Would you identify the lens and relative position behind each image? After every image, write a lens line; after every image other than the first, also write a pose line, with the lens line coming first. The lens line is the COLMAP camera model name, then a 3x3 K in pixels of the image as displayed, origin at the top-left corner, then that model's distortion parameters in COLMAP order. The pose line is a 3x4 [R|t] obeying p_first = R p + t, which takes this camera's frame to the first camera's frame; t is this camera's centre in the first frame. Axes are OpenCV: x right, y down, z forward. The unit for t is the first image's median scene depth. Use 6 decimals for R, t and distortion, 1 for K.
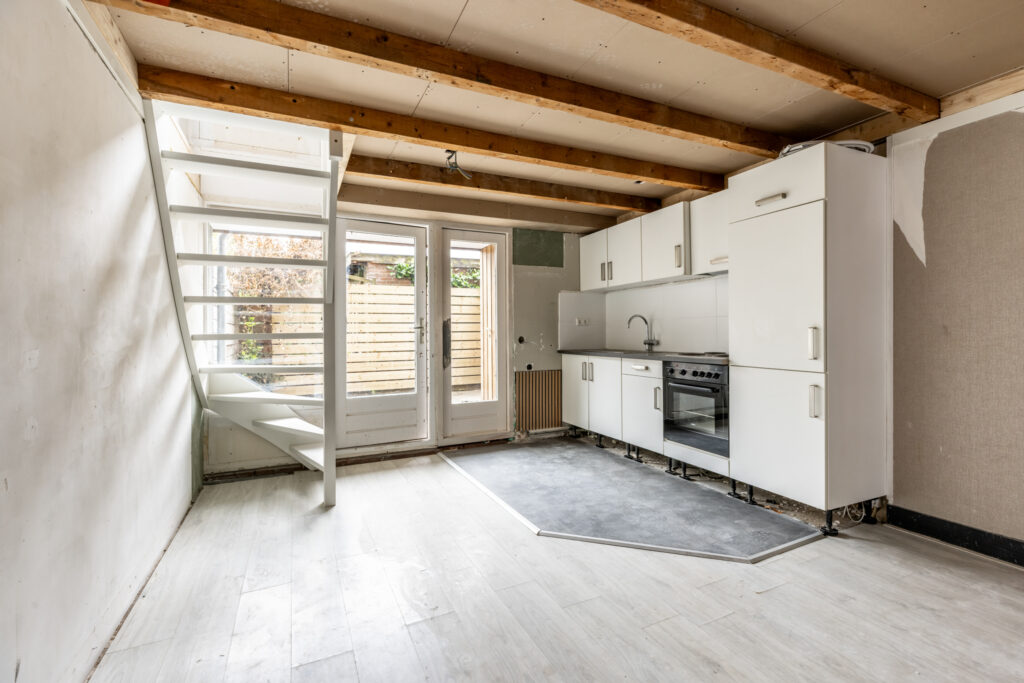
lens RADIAL K [[470.7, 0, 506.0], [0, 470.7, 336.5], [0, 0, 1]] dist [0.002692, -0.001142]
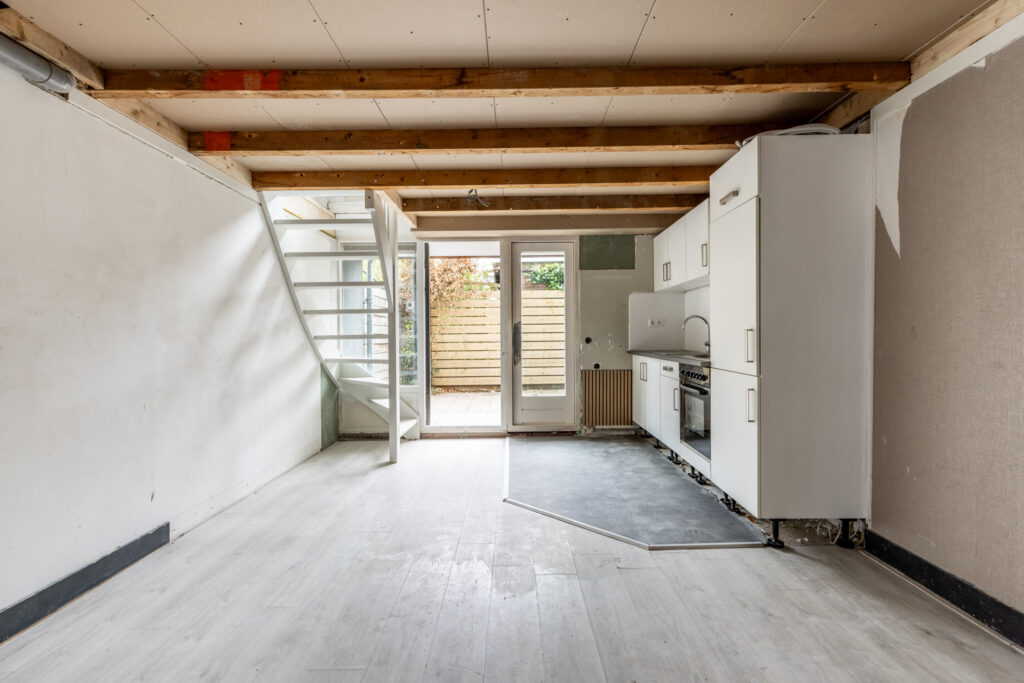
lens RADIAL K [[470.7, 0, 491.9], [0, 470.7, 344.4], [0, 0, 1]] dist [0.002692, -0.001142]
pose [[0.897377, 0.009346, -0.441165, 0.562061], [-0.001678, 0.999841, 0.017768, -0.004034], [0.441261, -0.015205, 0.897250, -0.096011]]
